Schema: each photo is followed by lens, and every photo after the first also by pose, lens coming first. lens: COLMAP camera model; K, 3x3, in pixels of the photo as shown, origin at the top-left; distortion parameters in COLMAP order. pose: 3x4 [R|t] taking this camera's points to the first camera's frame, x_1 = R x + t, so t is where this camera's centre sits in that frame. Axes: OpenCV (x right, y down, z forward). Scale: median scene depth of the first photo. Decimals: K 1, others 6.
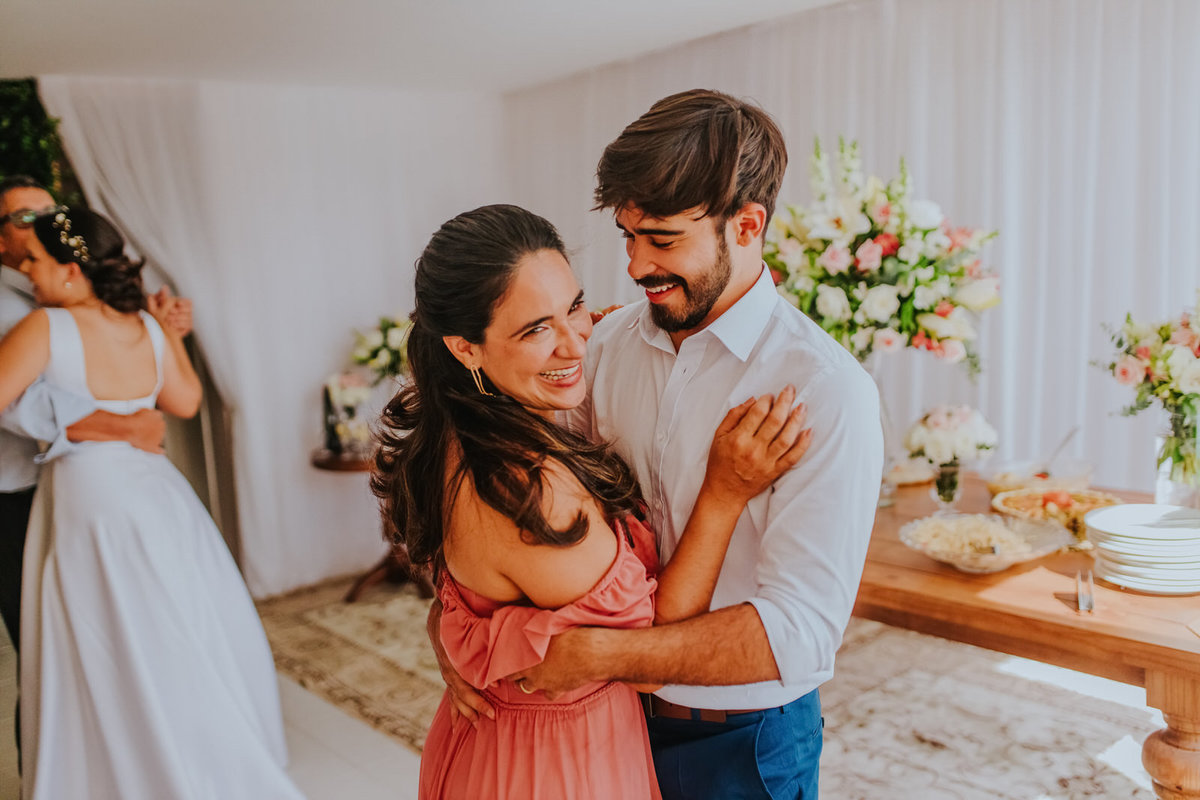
lens RADIAL K [[1150.6, 0, 600.0], [0, 1150.6, 400.0], [0, 0, 1]] dist [-0.038478, 0.074826]
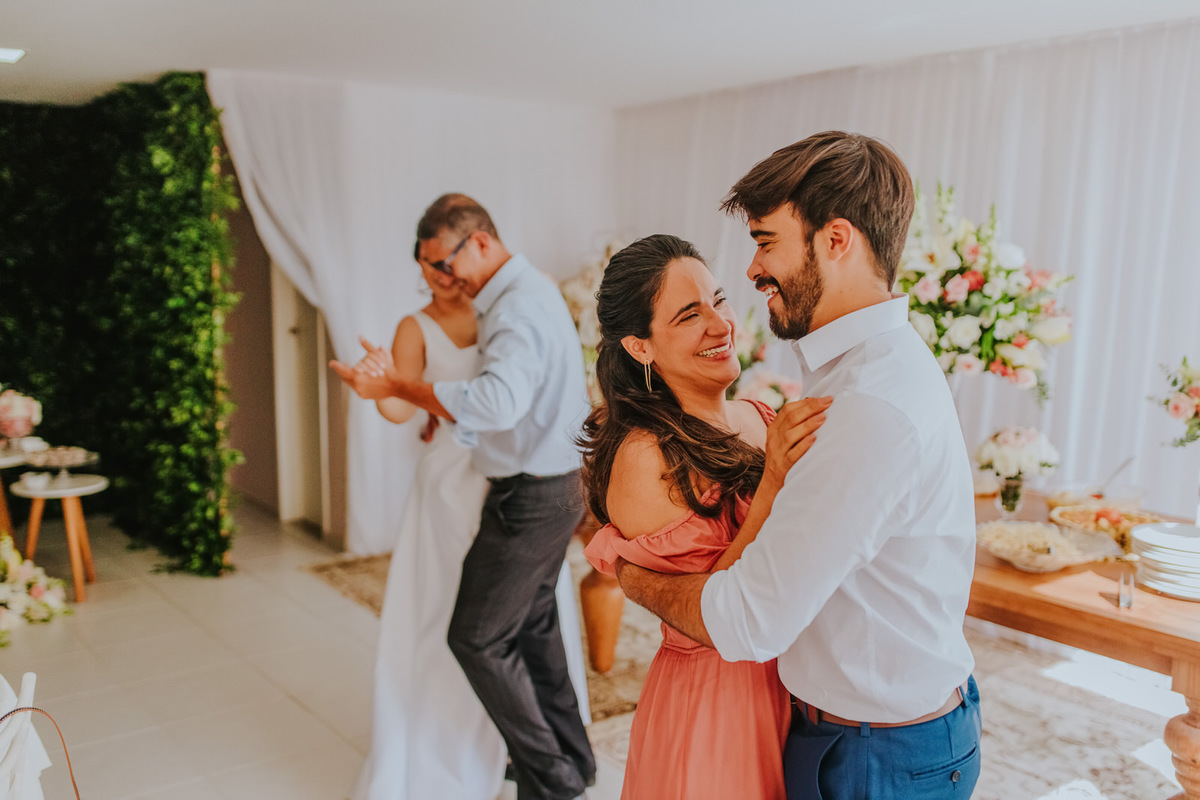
lens RADIAL K [[1150.6, 0, 600.0], [0, 1150.6, 400.0], [0, 0, 1]] dist [-0.038478, 0.074826]
pose [[0.995856, 0.077244, -0.047999, -0.054941], [-0.077268, 0.997009, 0.001358, 0.009616], [0.047960, 0.002357, 0.998846, -0.151489]]
